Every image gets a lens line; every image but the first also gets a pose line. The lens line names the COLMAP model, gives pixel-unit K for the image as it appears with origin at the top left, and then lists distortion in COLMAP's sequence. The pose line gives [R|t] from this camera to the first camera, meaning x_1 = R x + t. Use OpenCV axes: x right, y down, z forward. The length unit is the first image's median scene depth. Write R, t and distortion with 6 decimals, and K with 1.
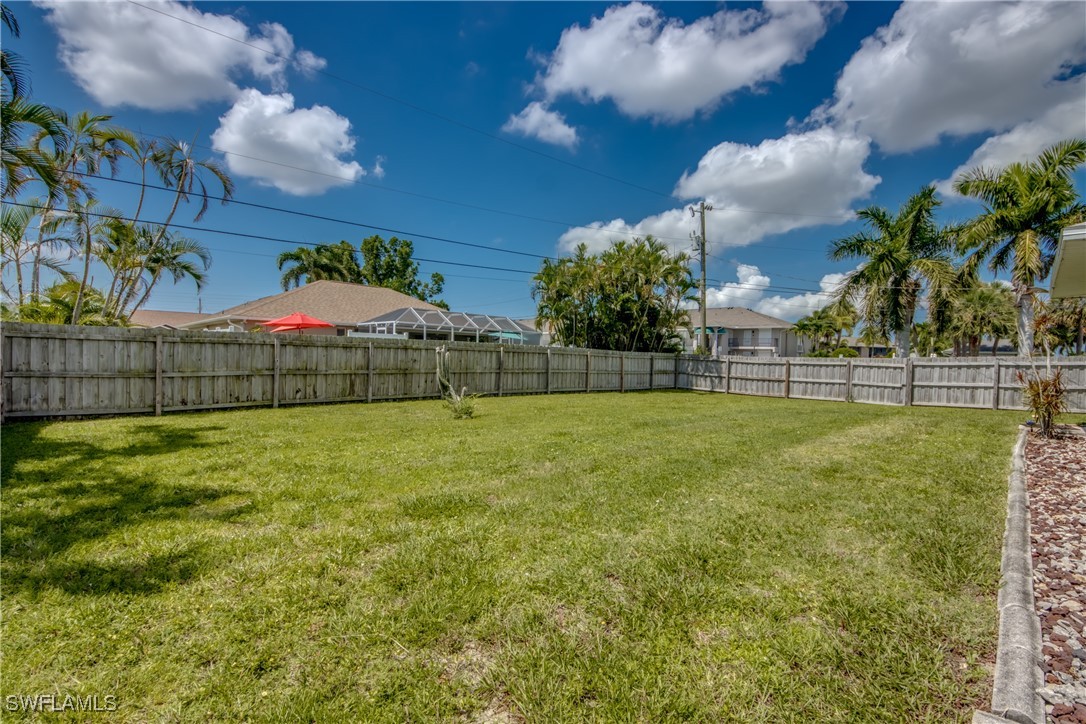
lens RADIAL K [[477.1, 0, 543.0], [0, 477.1, 362.0], [0, 0, 1]] dist [0.031591, -0.000093]
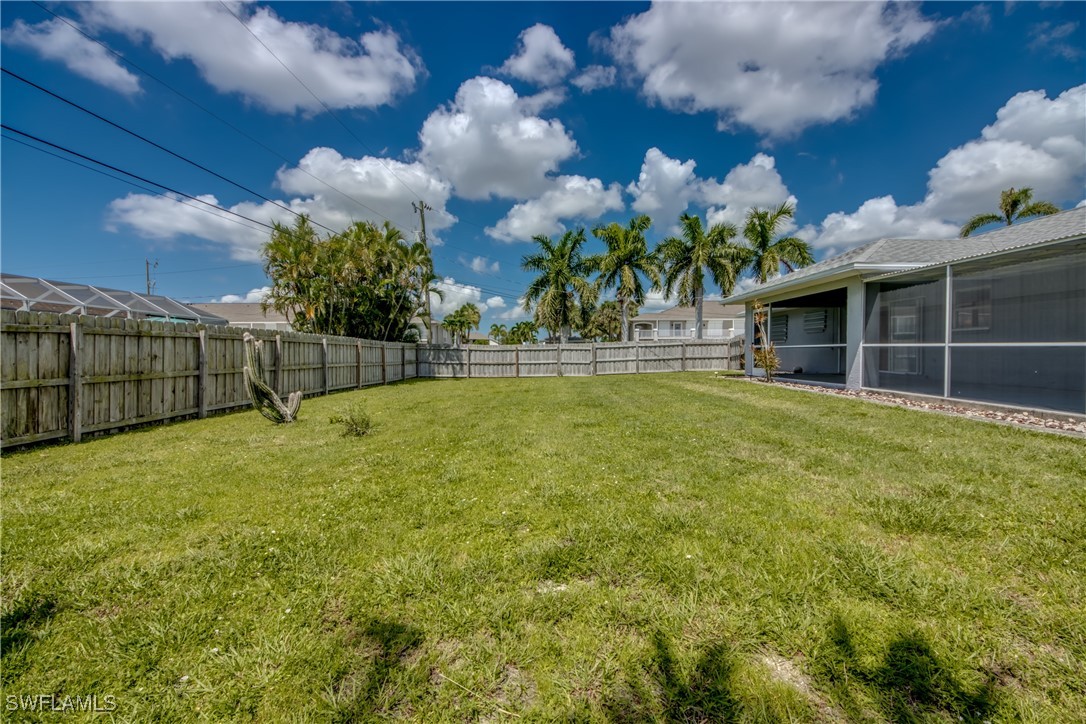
lens RADIAL K [[422.6, 0, 546.4], [0, 422.6, 361.9], [0, 0, 1]] dist [0.015709, -0.014428]
pose [[0.664181, -0.047380, 0.746069, -0.229454], [0.034717, 0.998868, 0.032527, 0.001840], [-0.746765, 0.004298, 0.665074, 0.206039]]
